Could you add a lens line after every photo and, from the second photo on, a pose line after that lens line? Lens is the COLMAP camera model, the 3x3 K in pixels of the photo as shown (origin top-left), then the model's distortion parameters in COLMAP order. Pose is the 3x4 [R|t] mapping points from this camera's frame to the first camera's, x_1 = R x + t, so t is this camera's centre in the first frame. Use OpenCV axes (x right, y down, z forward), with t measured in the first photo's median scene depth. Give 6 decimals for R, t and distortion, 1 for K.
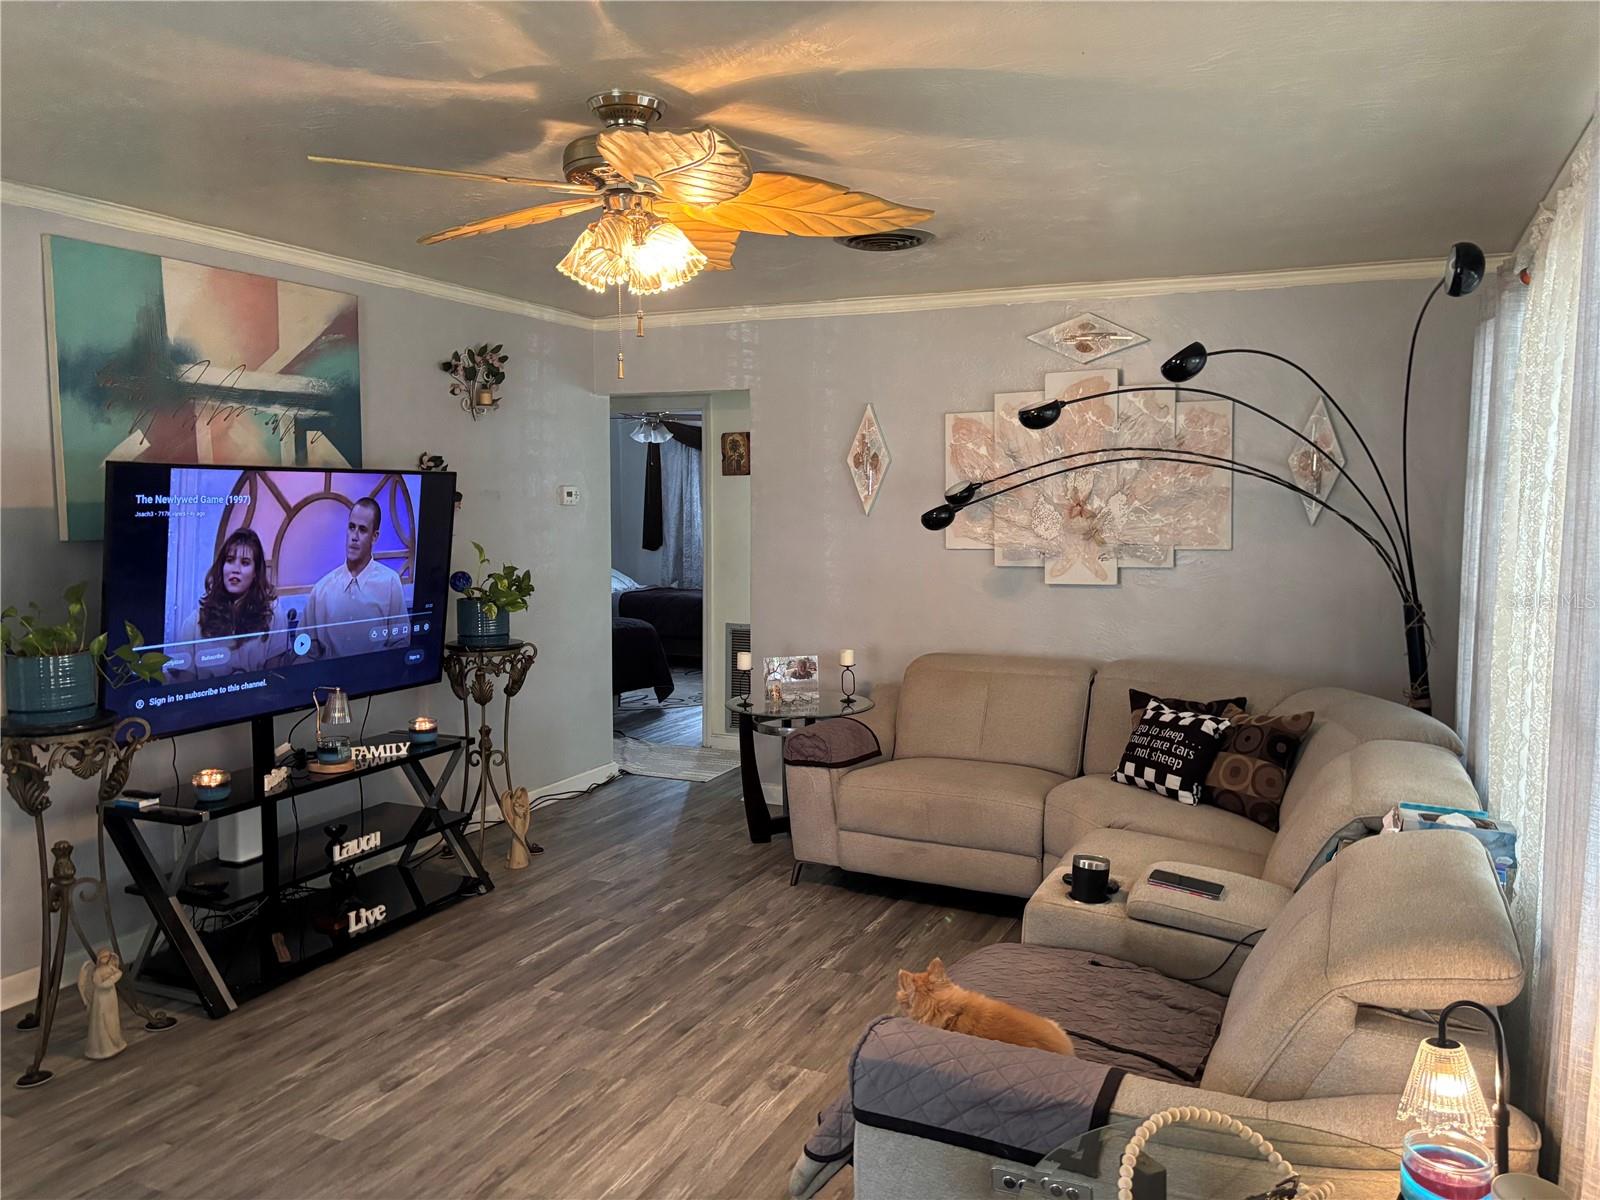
lens RADIAL K [[1220.6, 0, 798.3], [0, 1220.6, 599.7], [0, 0, 1]] dist [0.007159, 0.028024]
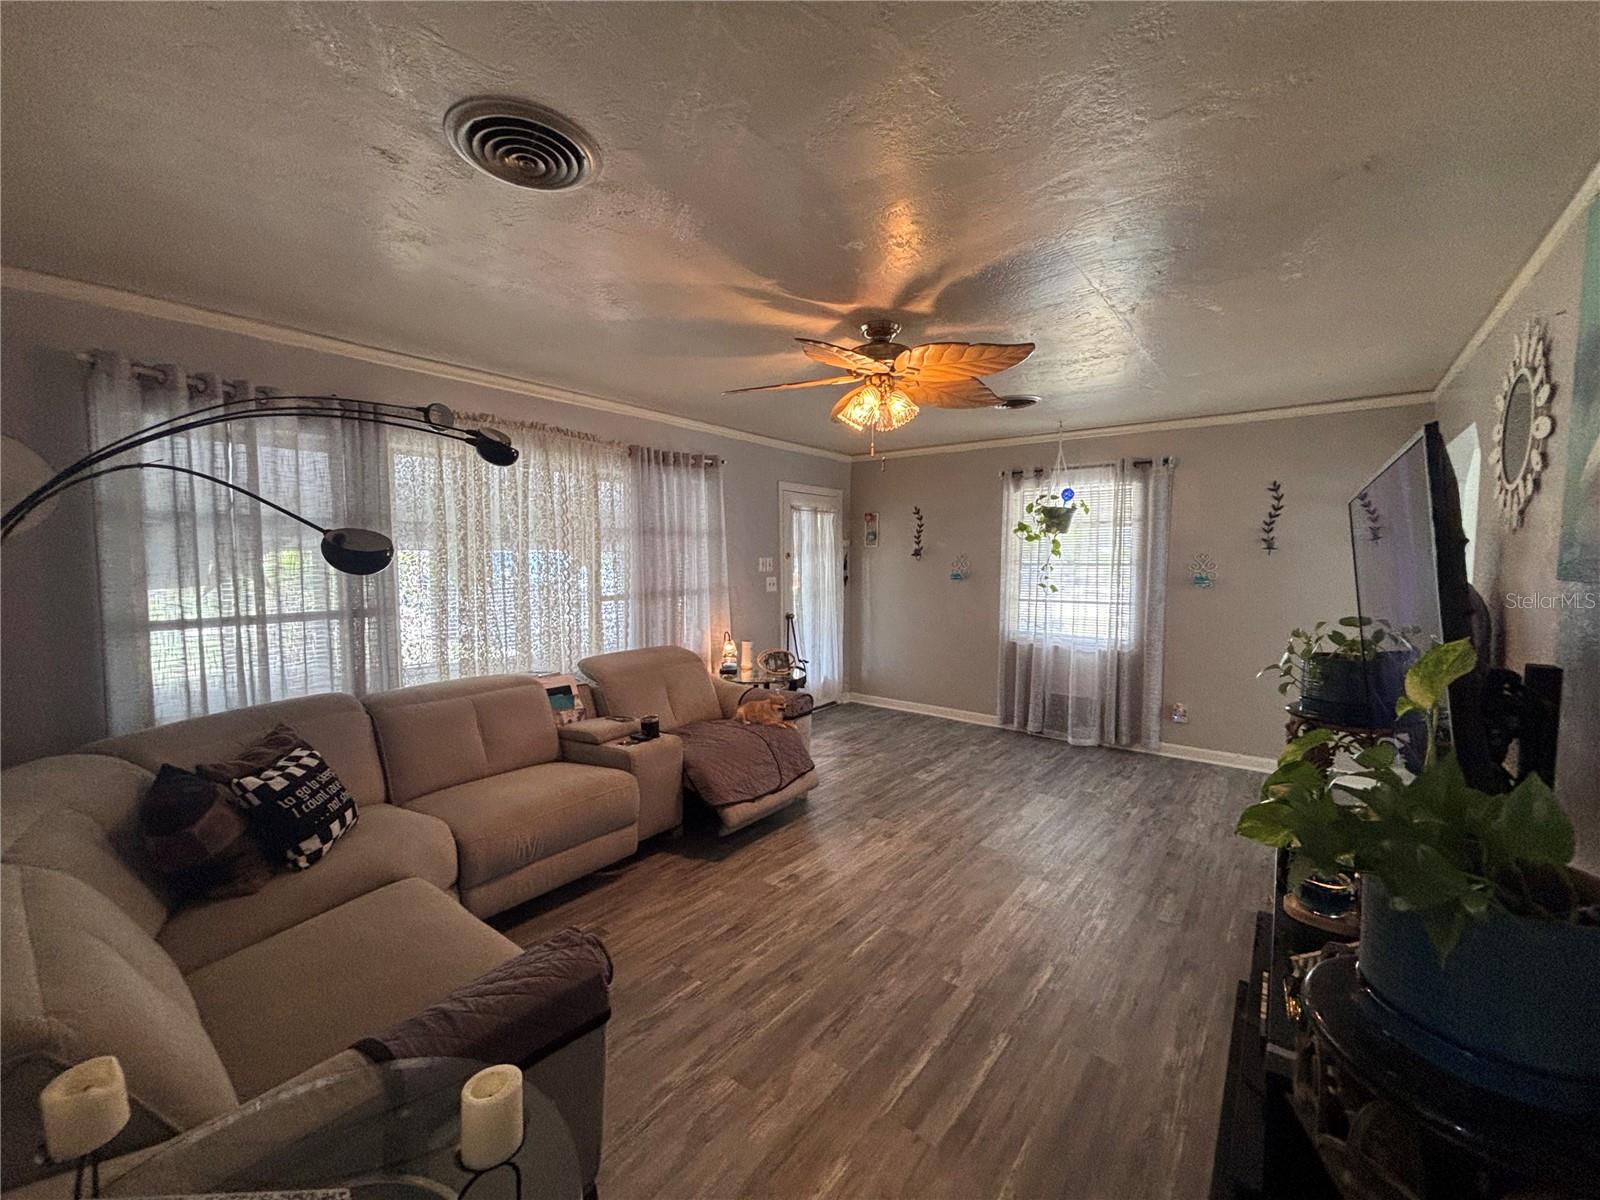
lens RADIAL K [[643.4, 0, 796.0], [0, 643.4, 597.6], [0, 0, 1]] dist [0.002223, 0.000260]
pose [[-0.971301, -0.020051, 0.237007, -0.189633], [0.017031, 0.988020, 0.153384, -0.109488], [-0.237243, 0.153018, -0.959323, 1.506037]]
